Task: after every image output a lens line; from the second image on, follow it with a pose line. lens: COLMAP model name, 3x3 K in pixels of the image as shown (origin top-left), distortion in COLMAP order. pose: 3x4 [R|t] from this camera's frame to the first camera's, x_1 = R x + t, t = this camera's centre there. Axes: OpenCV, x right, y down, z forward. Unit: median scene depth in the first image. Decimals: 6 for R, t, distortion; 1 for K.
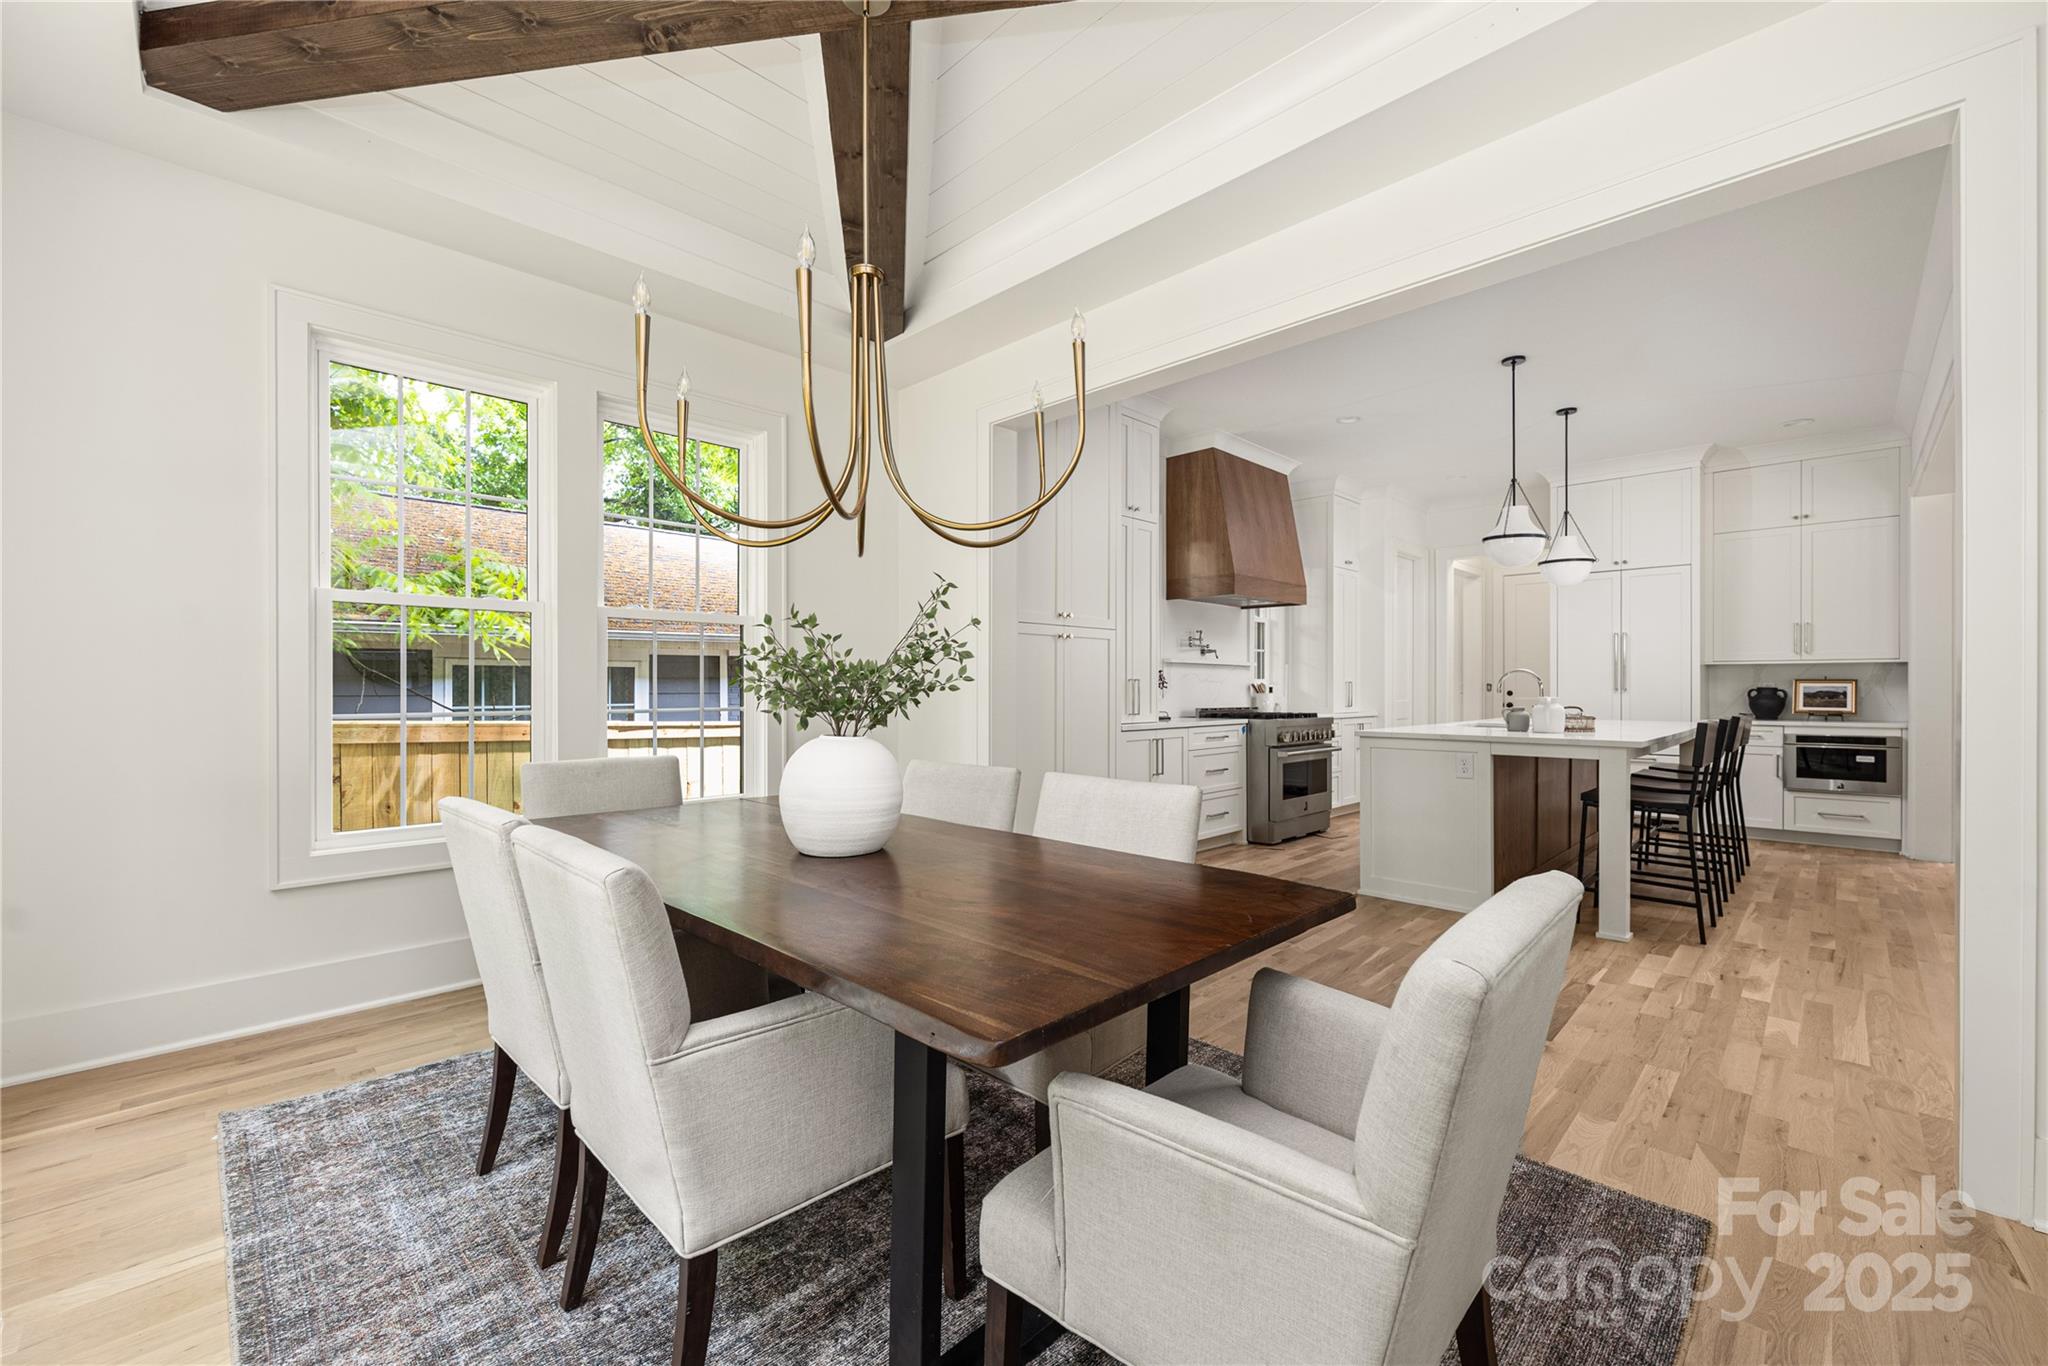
lens RADIAL K [[824.3, 0, 1028.4], [0, 824.3, 689.8], [0, 0, 1]] dist [0.000209, 0.000532]
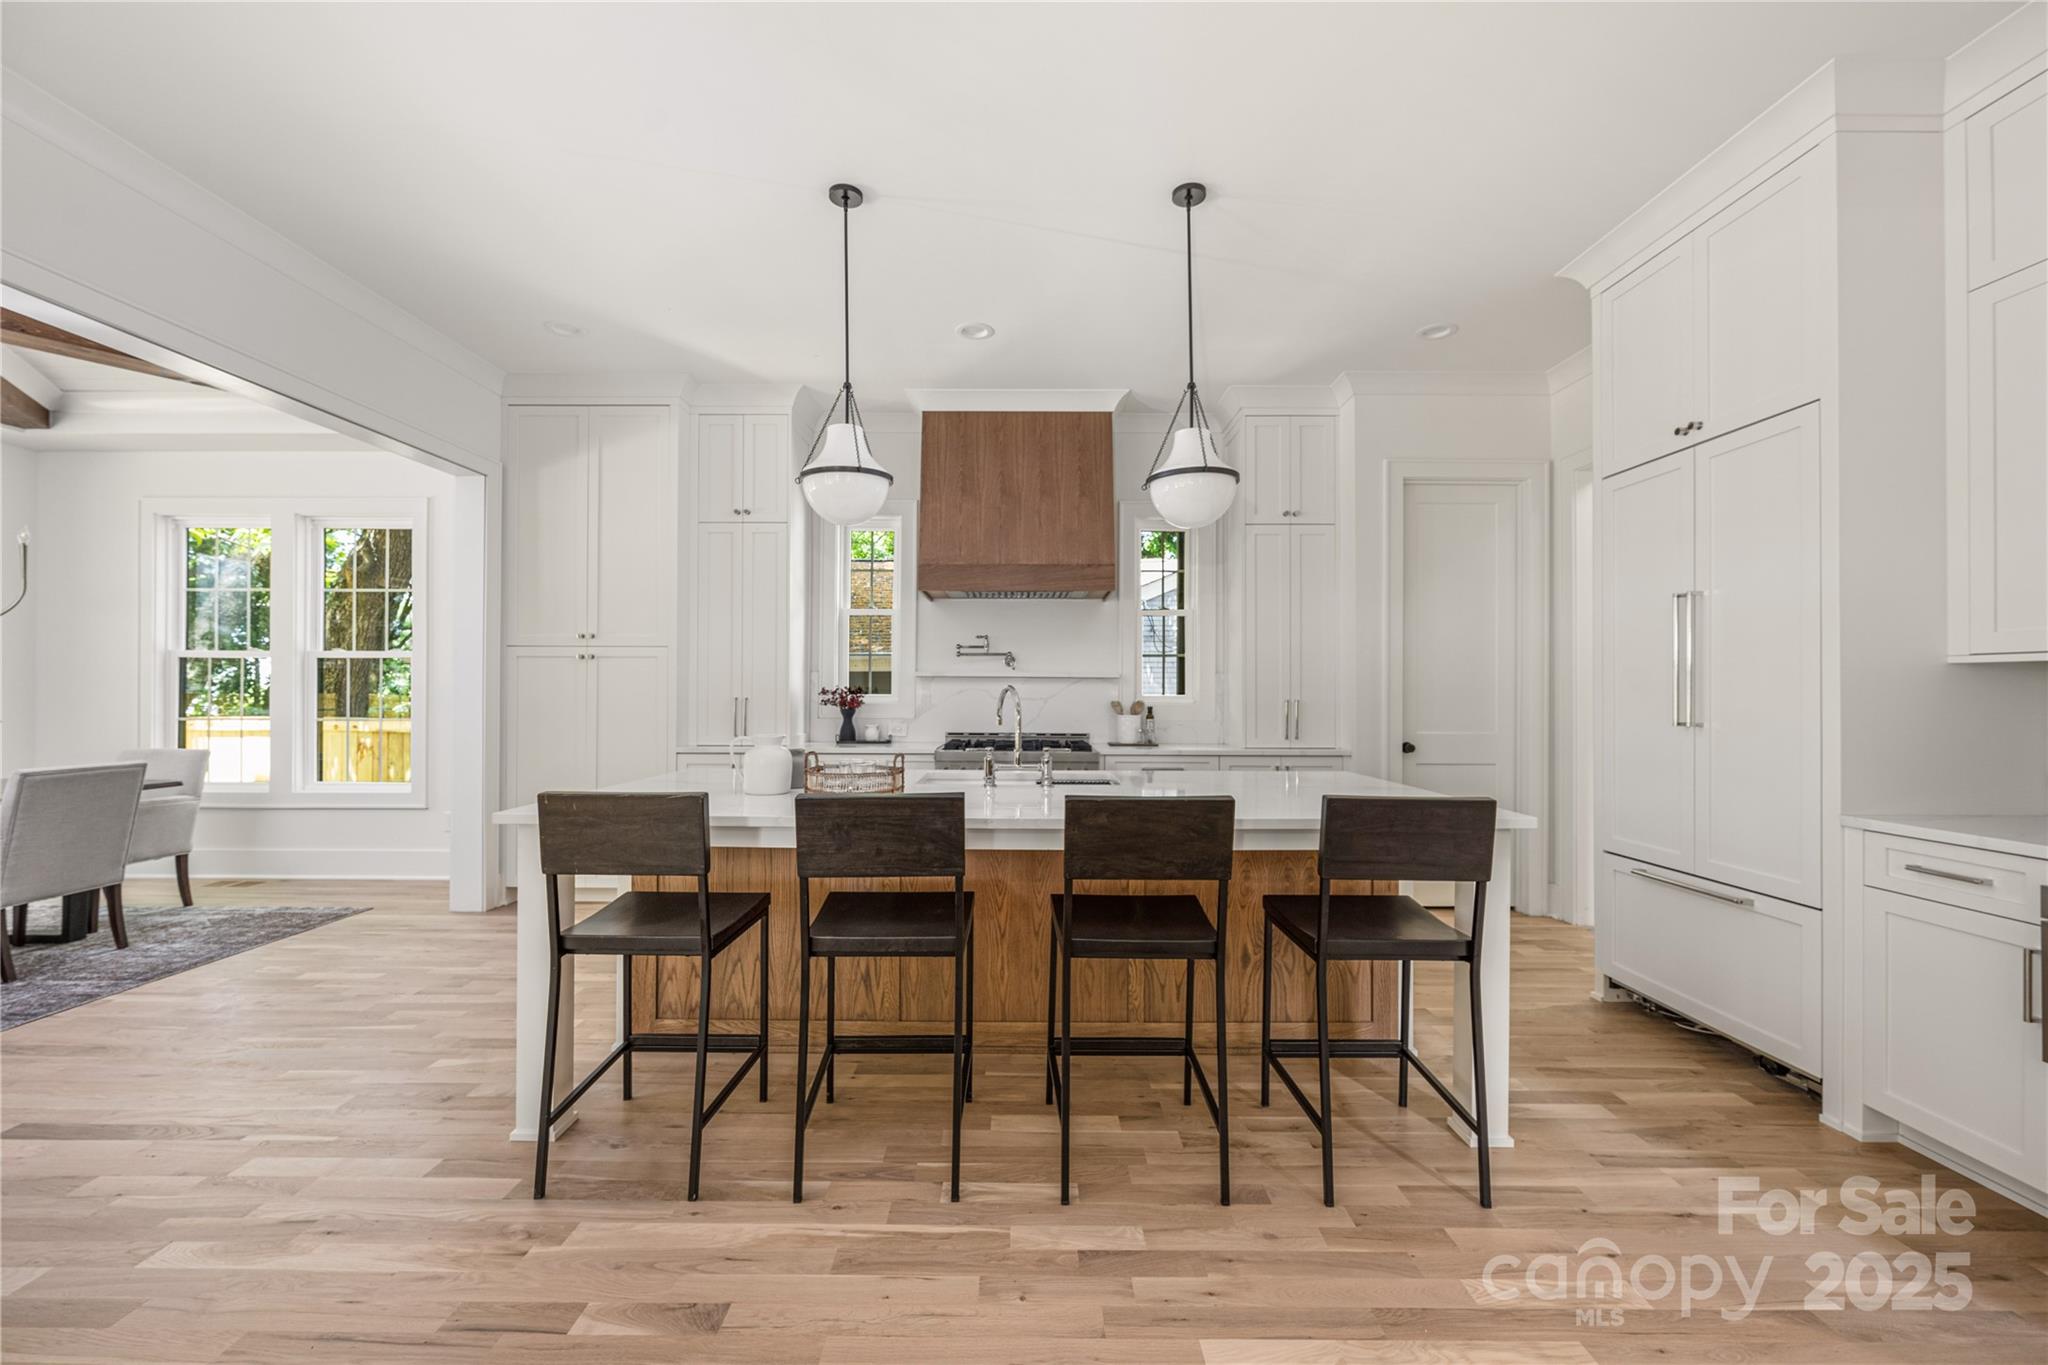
lens RADIAL K [[824.3, 0, 1028.0], [0, 824.3, 682.0], [0, 0, 1]] dist [0.000209, 0.000532]
pose [[0.696292, -0.006350, -0.717731, 0.880452], [-0.006760, 0.999858, -0.015405, -0.015883], [0.717727, 0.015578, 0.696150, 0.514665]]
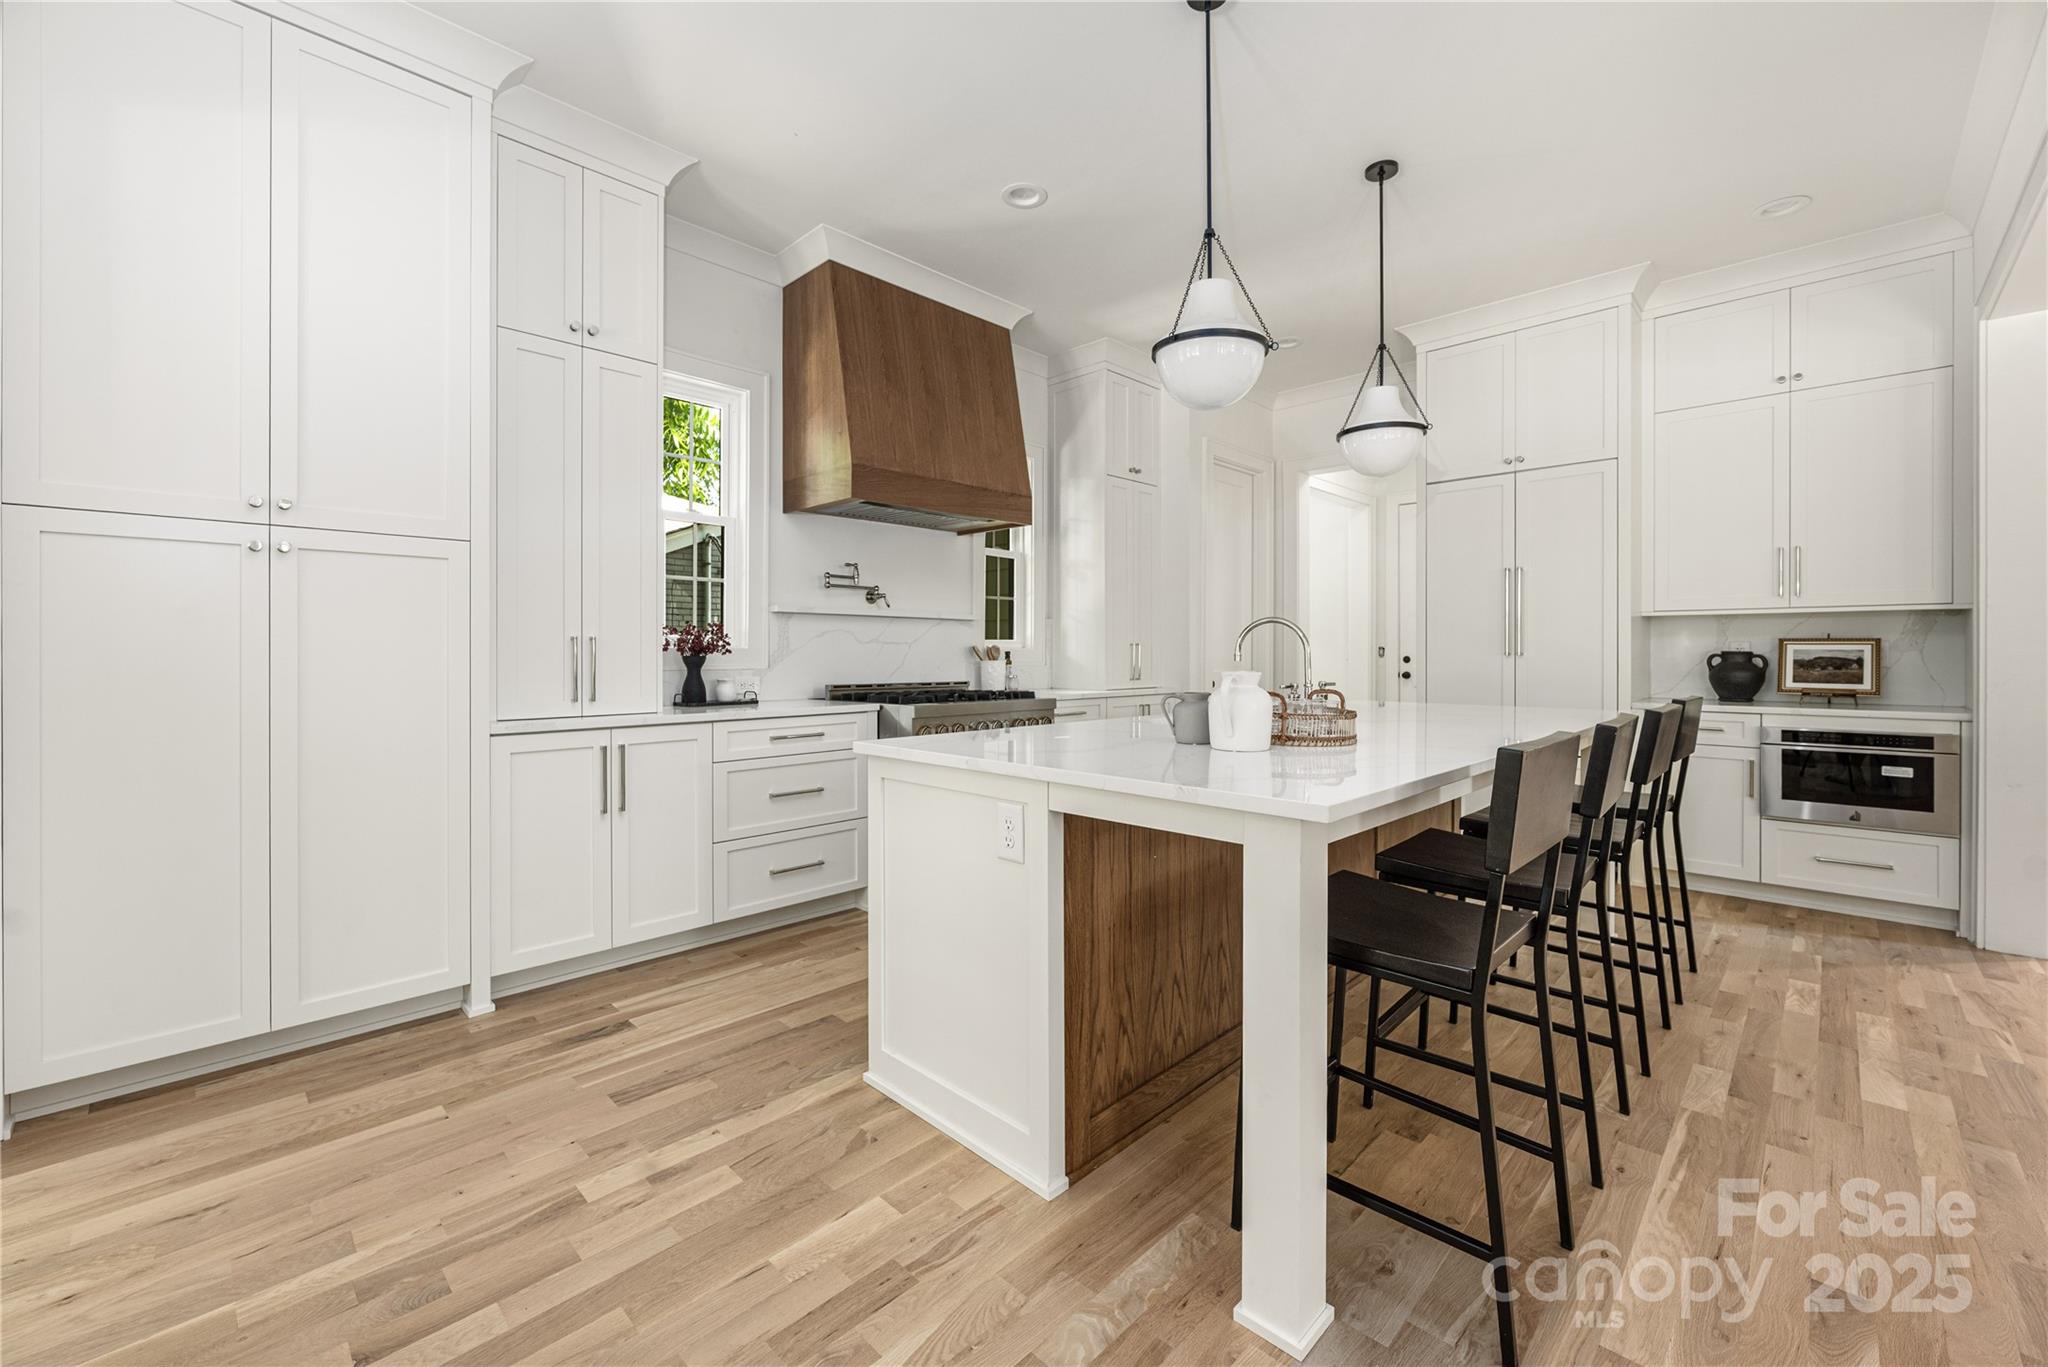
lens RADIAL K [[824.3, 0, 1024.7], [0, 824.3, 657.1], [0, 0, 1]] dist [0.000209, 0.000532]
pose [[0.999998, -0.000942, 0.001552, 0.368028], [0.000937, 0.999995, 0.002985, -0.000739], [-0.001555, -0.002984, 0.999994, 0.388557]]
